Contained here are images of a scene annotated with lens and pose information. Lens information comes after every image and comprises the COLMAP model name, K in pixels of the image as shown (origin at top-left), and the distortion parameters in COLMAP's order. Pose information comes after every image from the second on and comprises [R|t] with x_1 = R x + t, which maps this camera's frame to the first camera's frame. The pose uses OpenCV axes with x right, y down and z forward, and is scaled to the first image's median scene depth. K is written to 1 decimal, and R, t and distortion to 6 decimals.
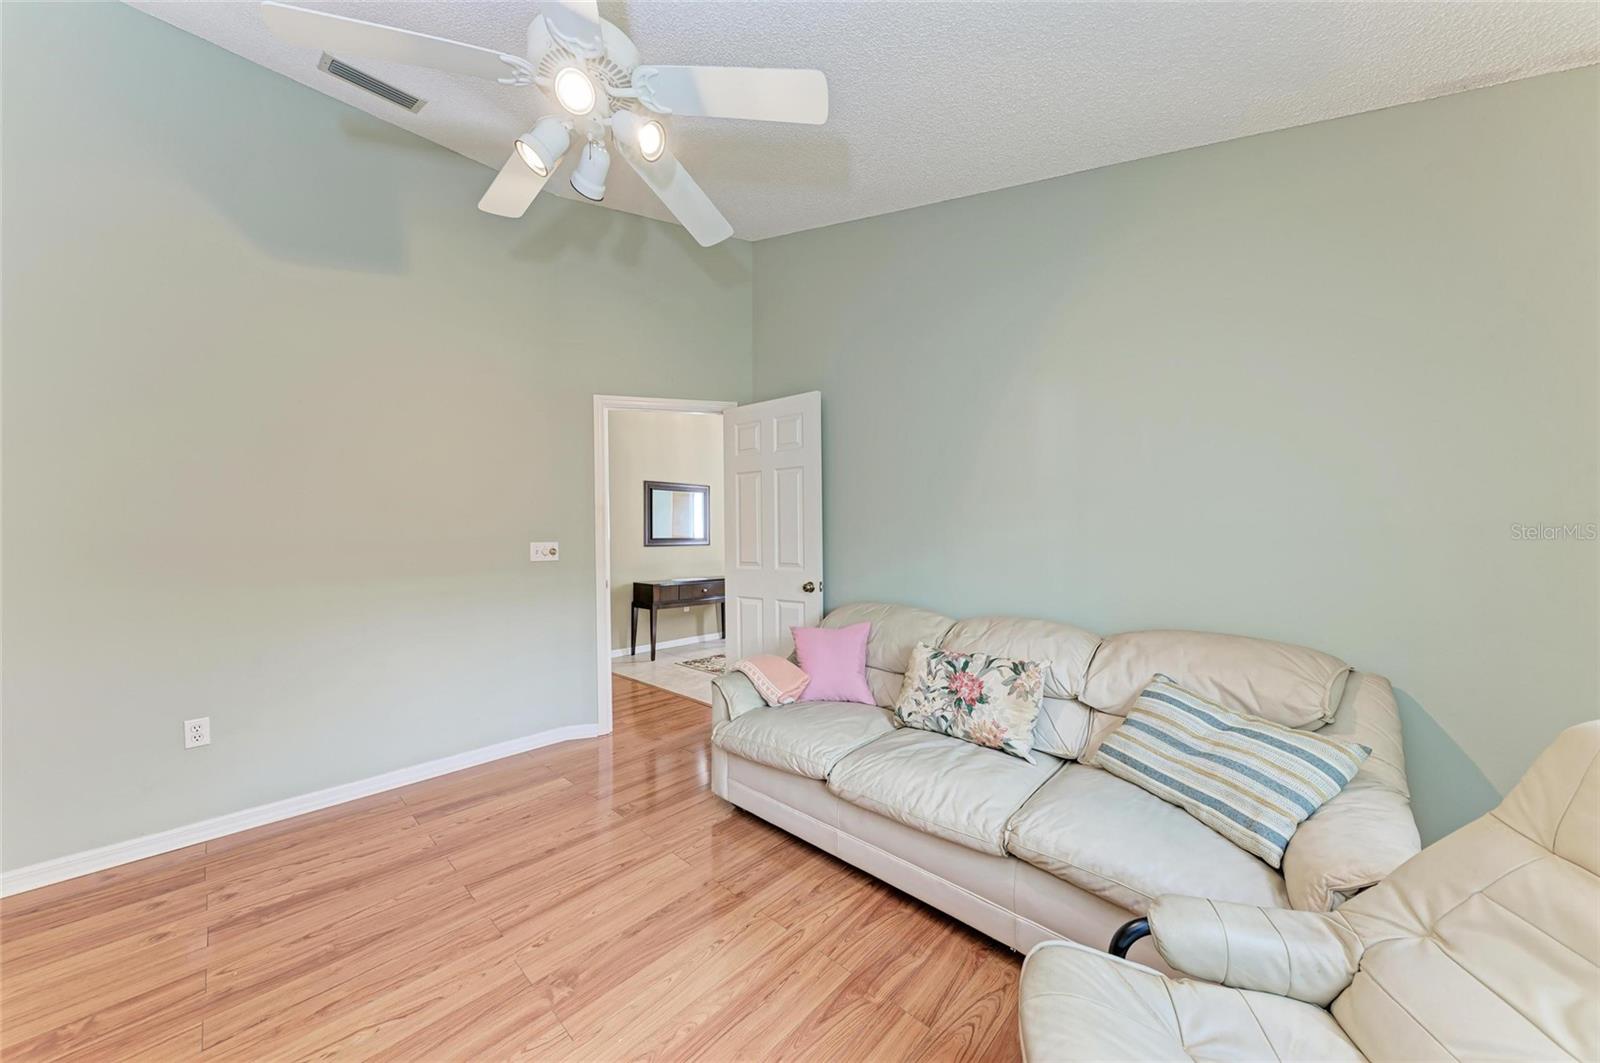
lens RADIAL K [[532.1, 0, 792.9], [0, 532.1, 533.5], [0, 0, 1]] dist [0.000519, -0.000033]
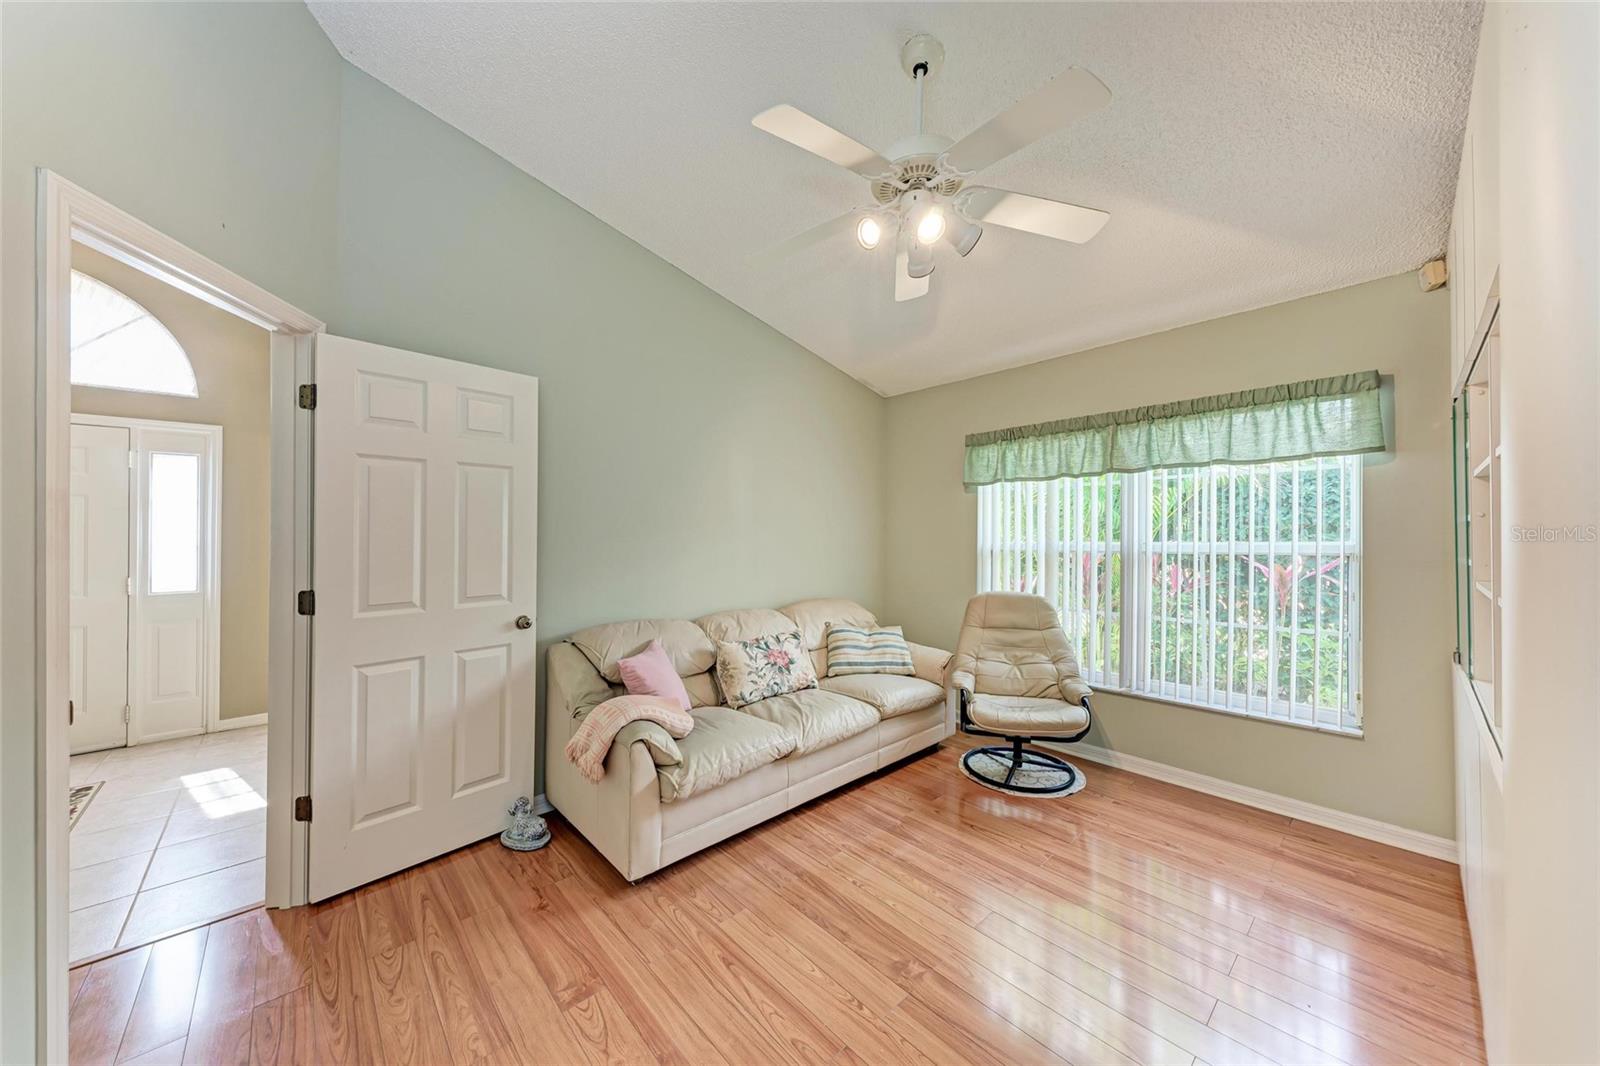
lens RADIAL K [[552.2, 0, 808.7], [0, 552.2, 531.2], [0, 0, 1]] dist [0.022561, -0.000058]
pose [[0.071528, 0.010260, 0.997386, -1.275193], [-0.003521, 0.999943, -0.010034, -0.045832], [-0.997432, -0.002794, 0.071560, 0.880940]]
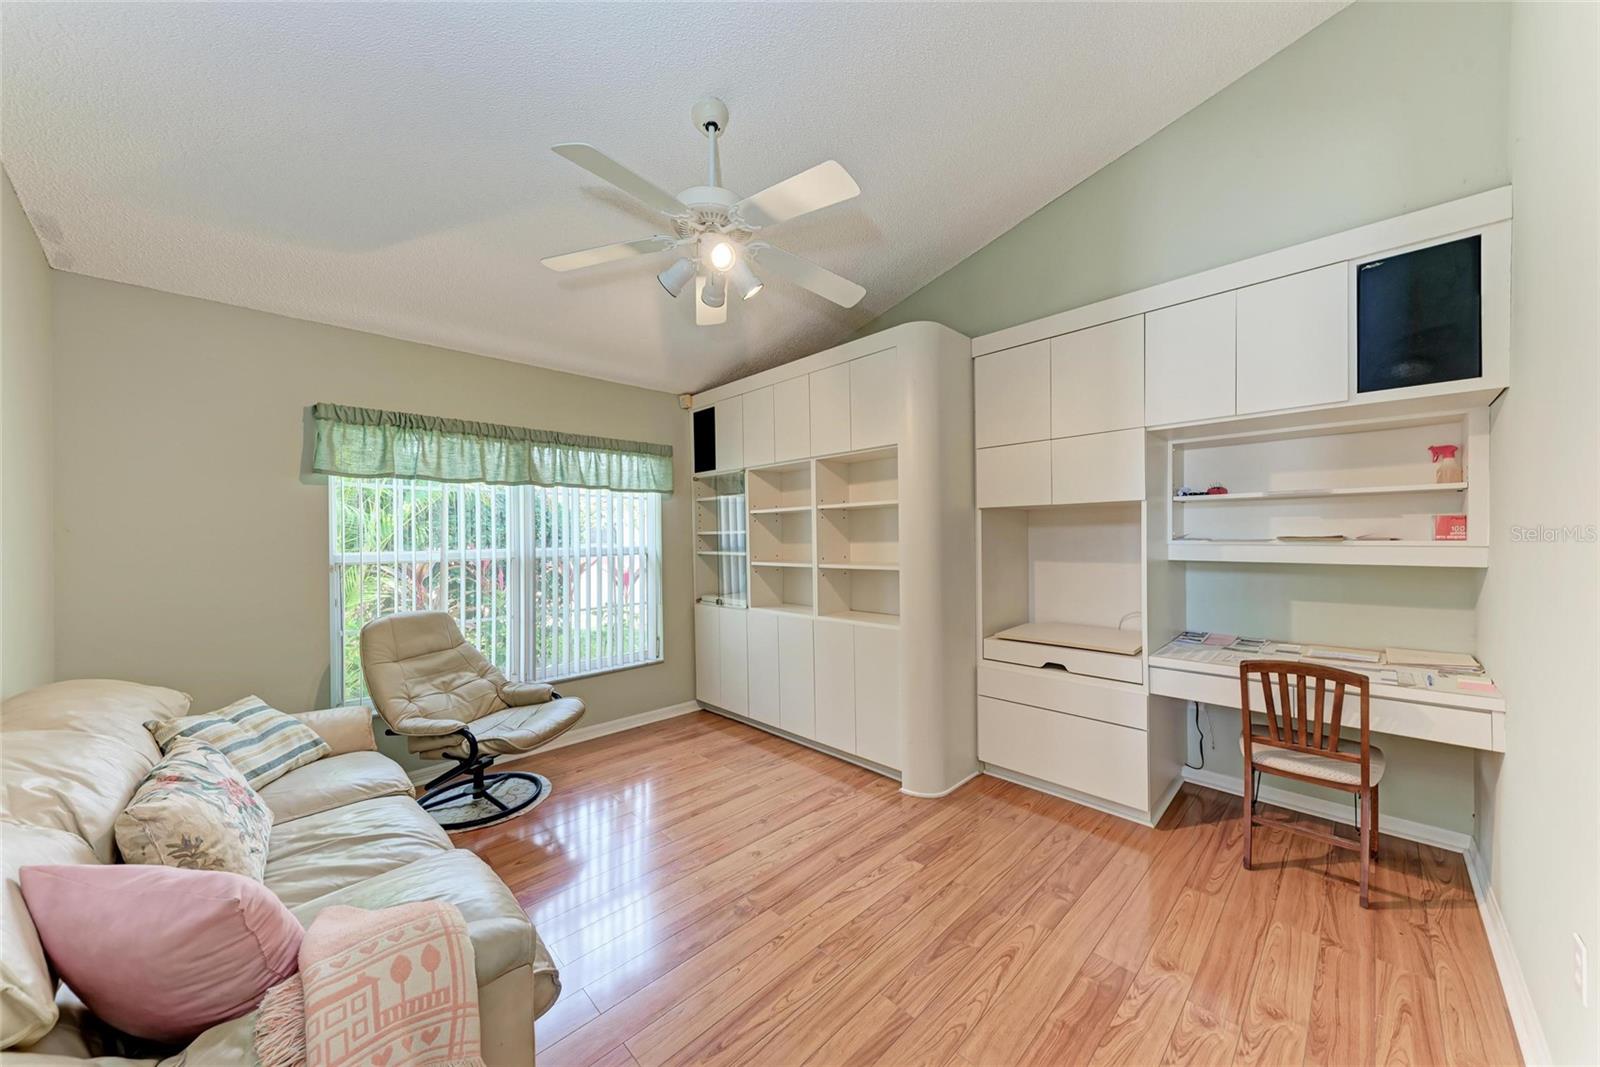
lens RADIAL K [[552.5, 0, 803.6], [0, 552.5, 542.7], [0, 0, 1]] dist [0.001759, -0.000002]
pose [[-0.998986, 0.014364, 0.042670, -0.510008], [0.014280, 0.999895, -0.002268, -0.035431], [-0.042698, -0.001657, -0.999087, 1.841781]]
